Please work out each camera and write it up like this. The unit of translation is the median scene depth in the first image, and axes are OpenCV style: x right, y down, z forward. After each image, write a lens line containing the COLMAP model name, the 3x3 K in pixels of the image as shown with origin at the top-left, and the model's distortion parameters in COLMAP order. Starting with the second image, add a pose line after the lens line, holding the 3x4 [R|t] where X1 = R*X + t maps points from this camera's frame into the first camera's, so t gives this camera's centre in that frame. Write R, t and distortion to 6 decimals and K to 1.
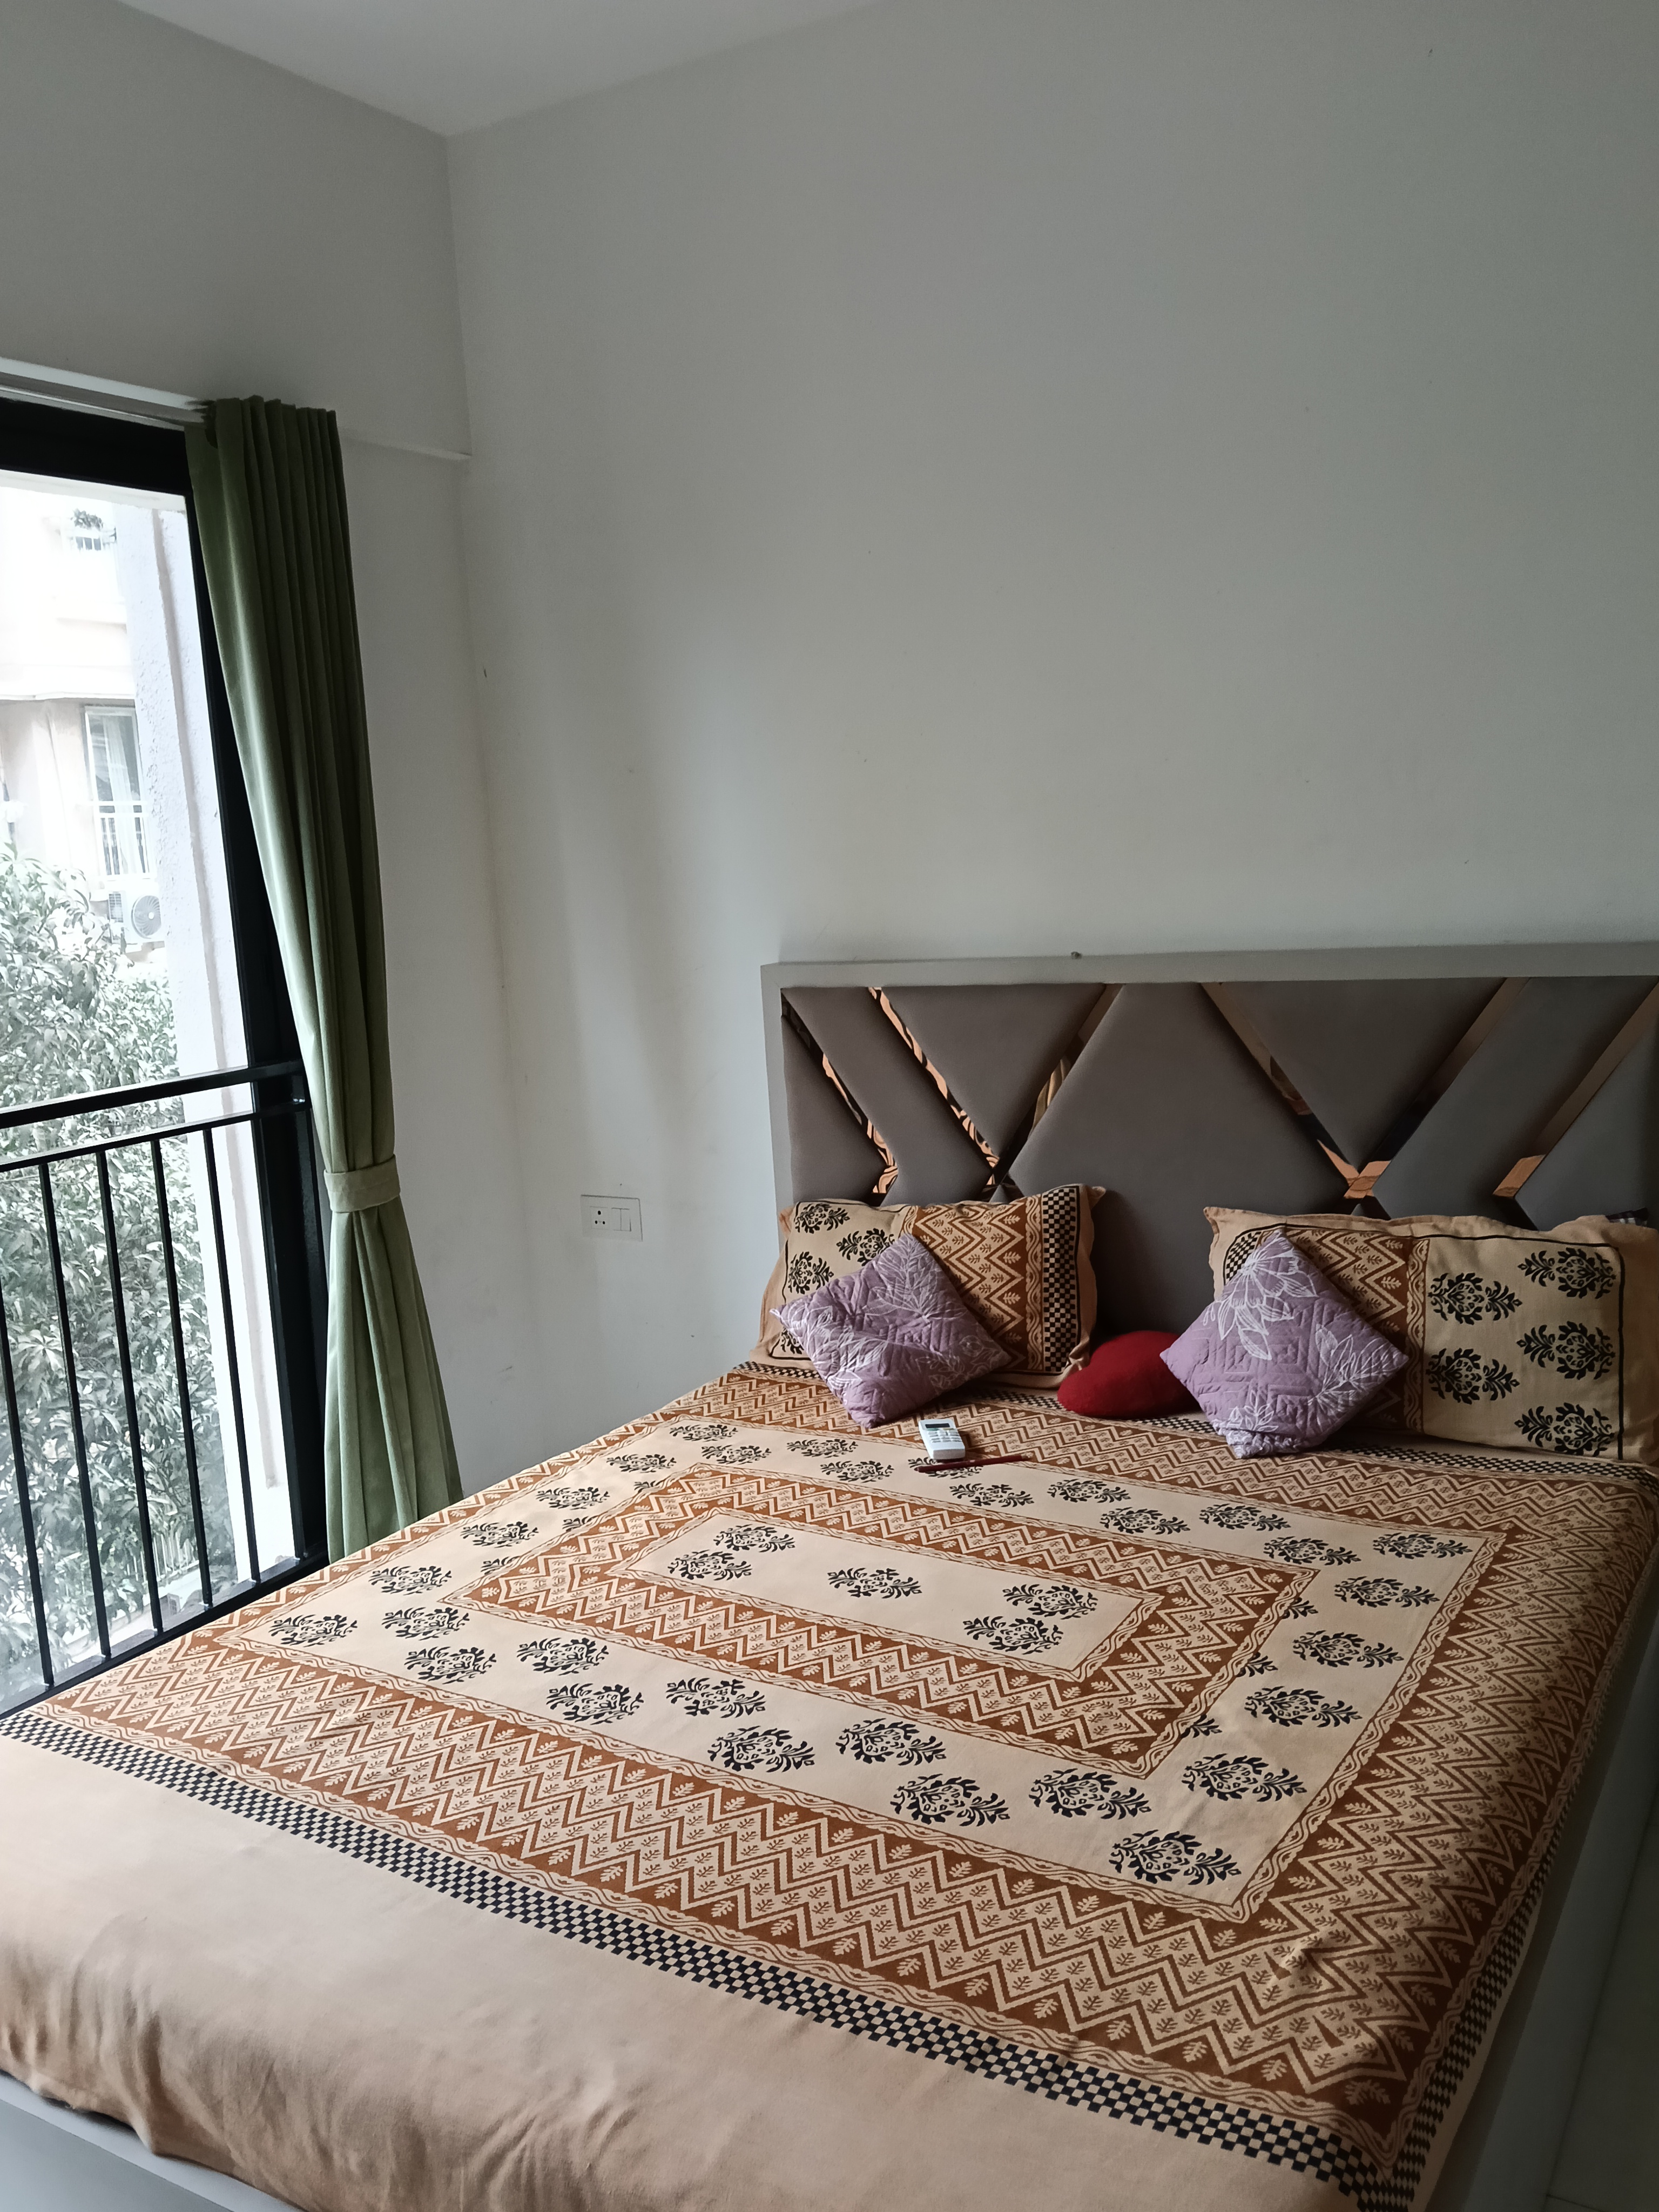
lens RADIAL K [[1830.3, 0, 817.6], [0, 1830.3, 1105.7], [0, 0, 1]] dist [0.066698, -0.148445]
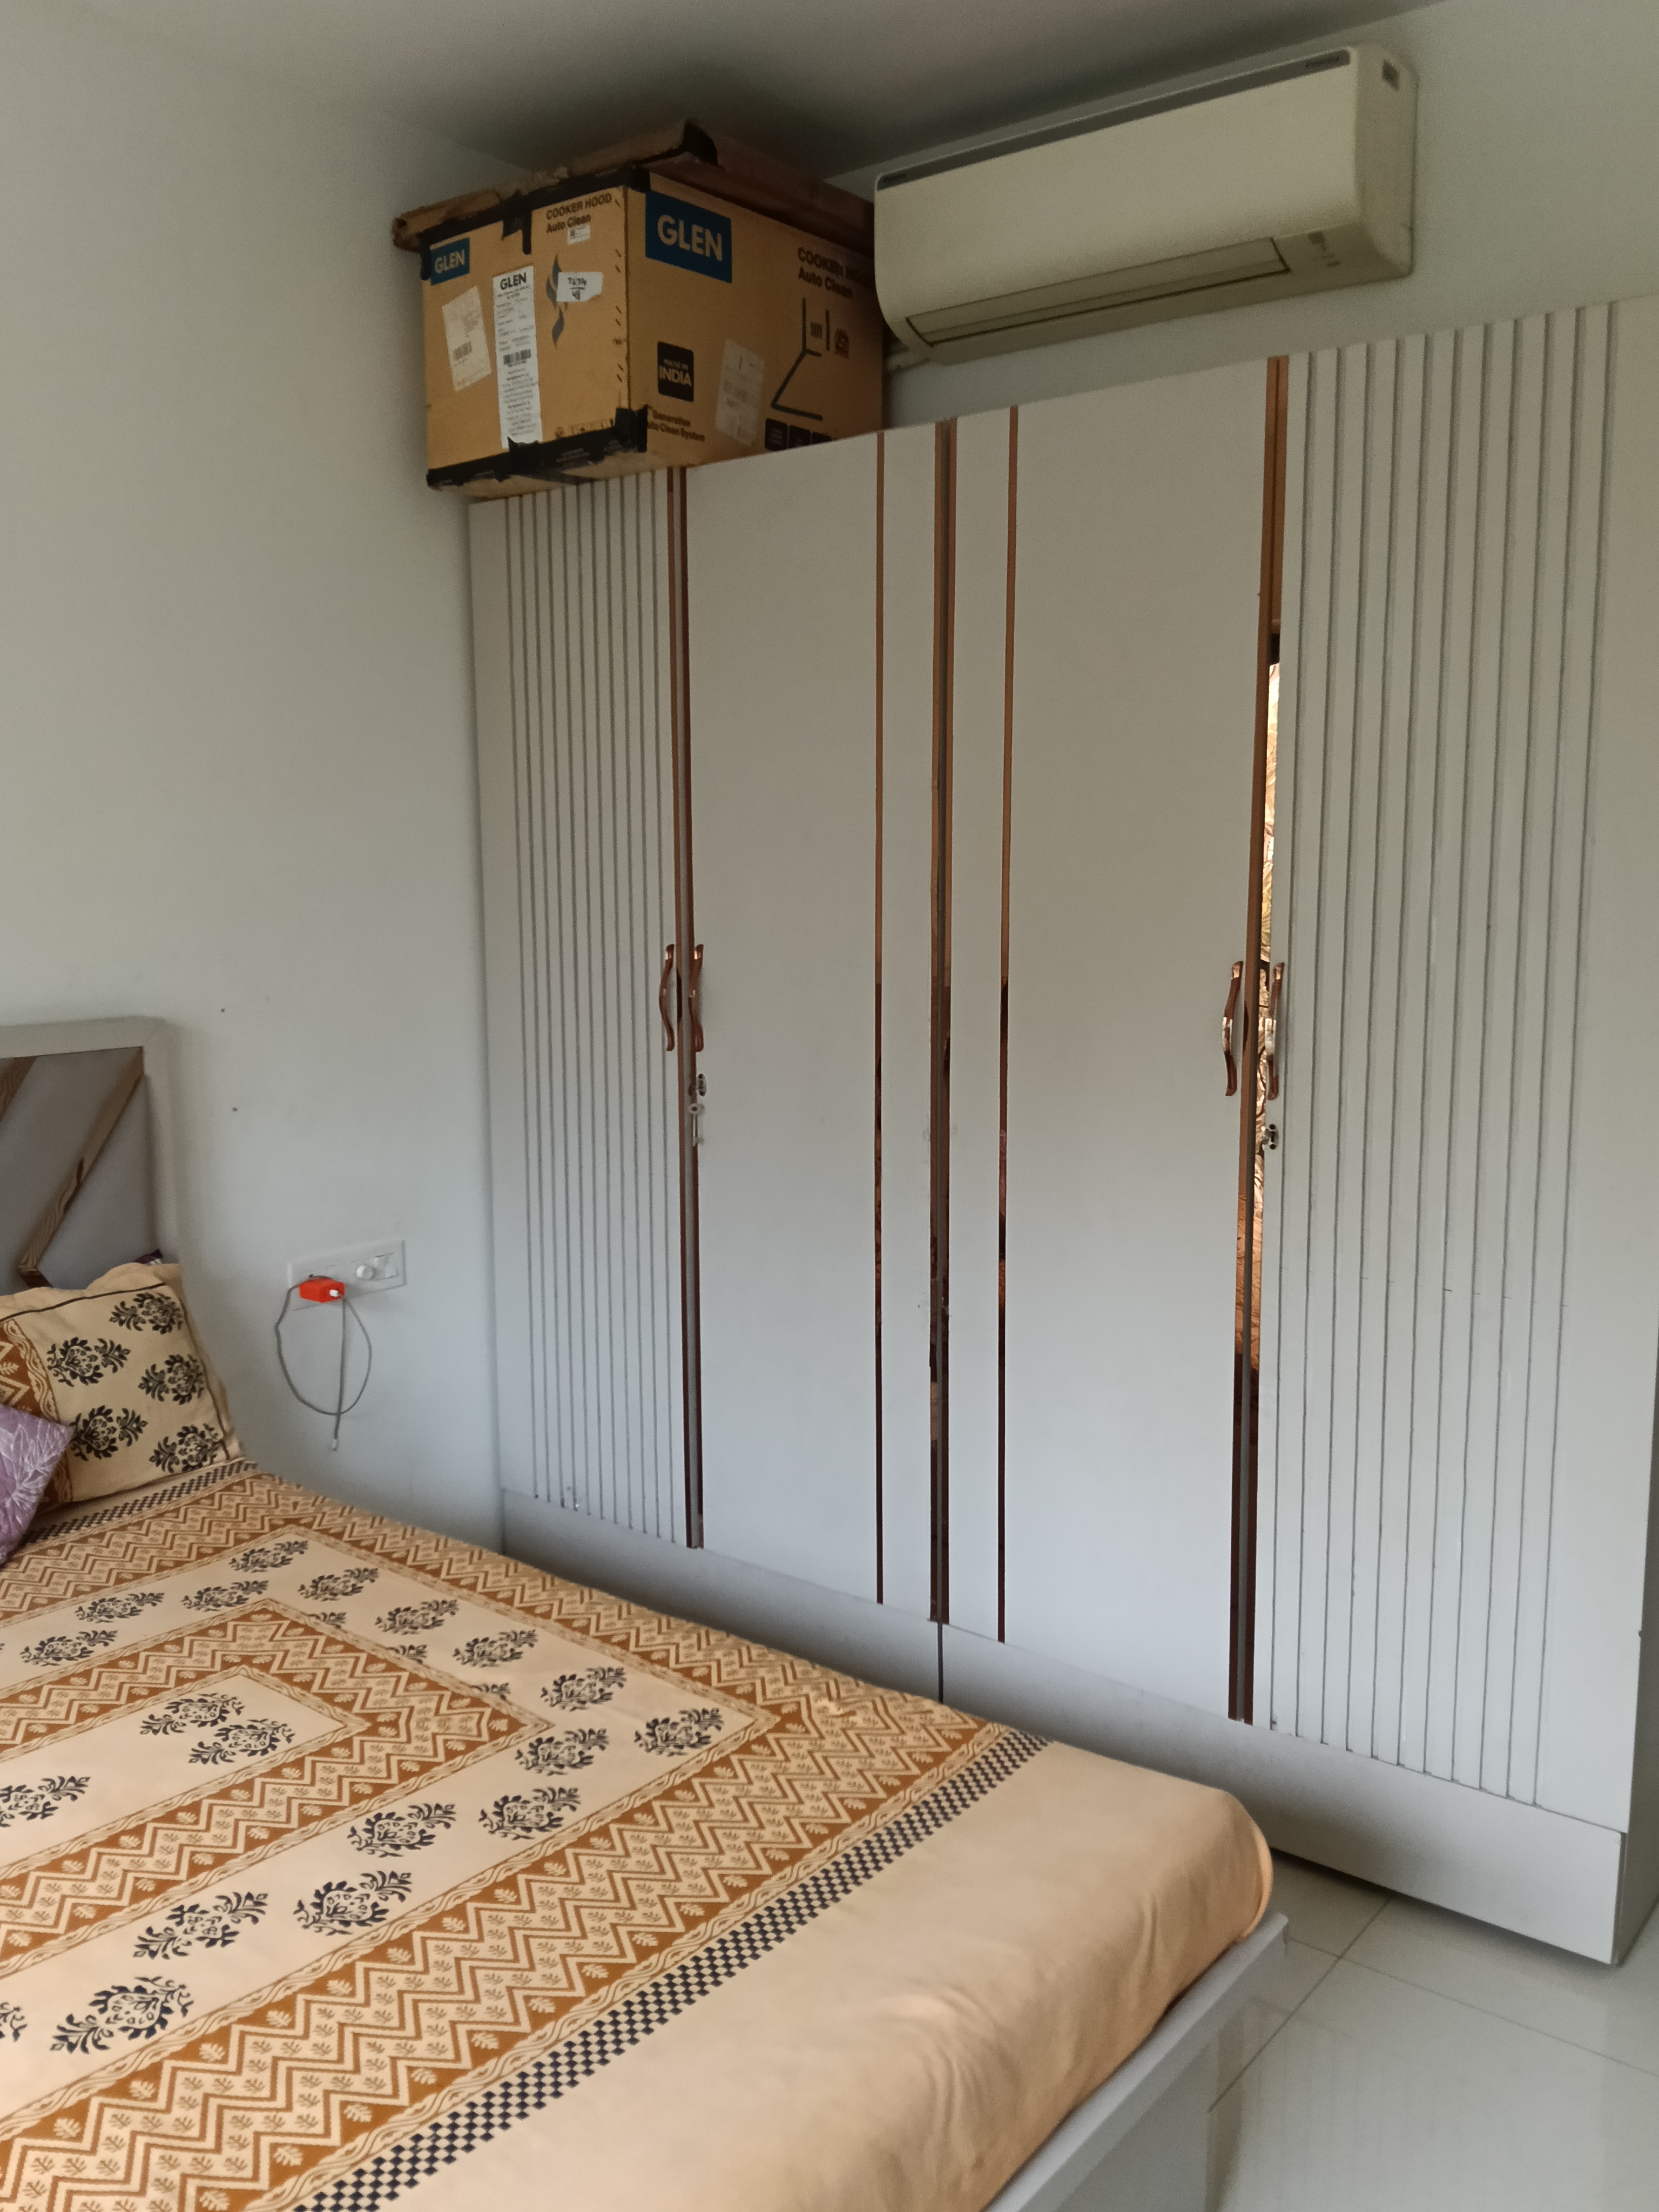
lens RADIAL K [[1830.3, 0, 817.6], [0, 1830.3, 1105.7], [0, 0, 1]] dist [0.066698, -0.148445]
pose [[0.126749, -0.071190, 0.989377, -0.764712], [0.139111, 0.988840, 0.053330, -0.044550], [-0.982132, 0.130874, 0.135238, 0.537106]]
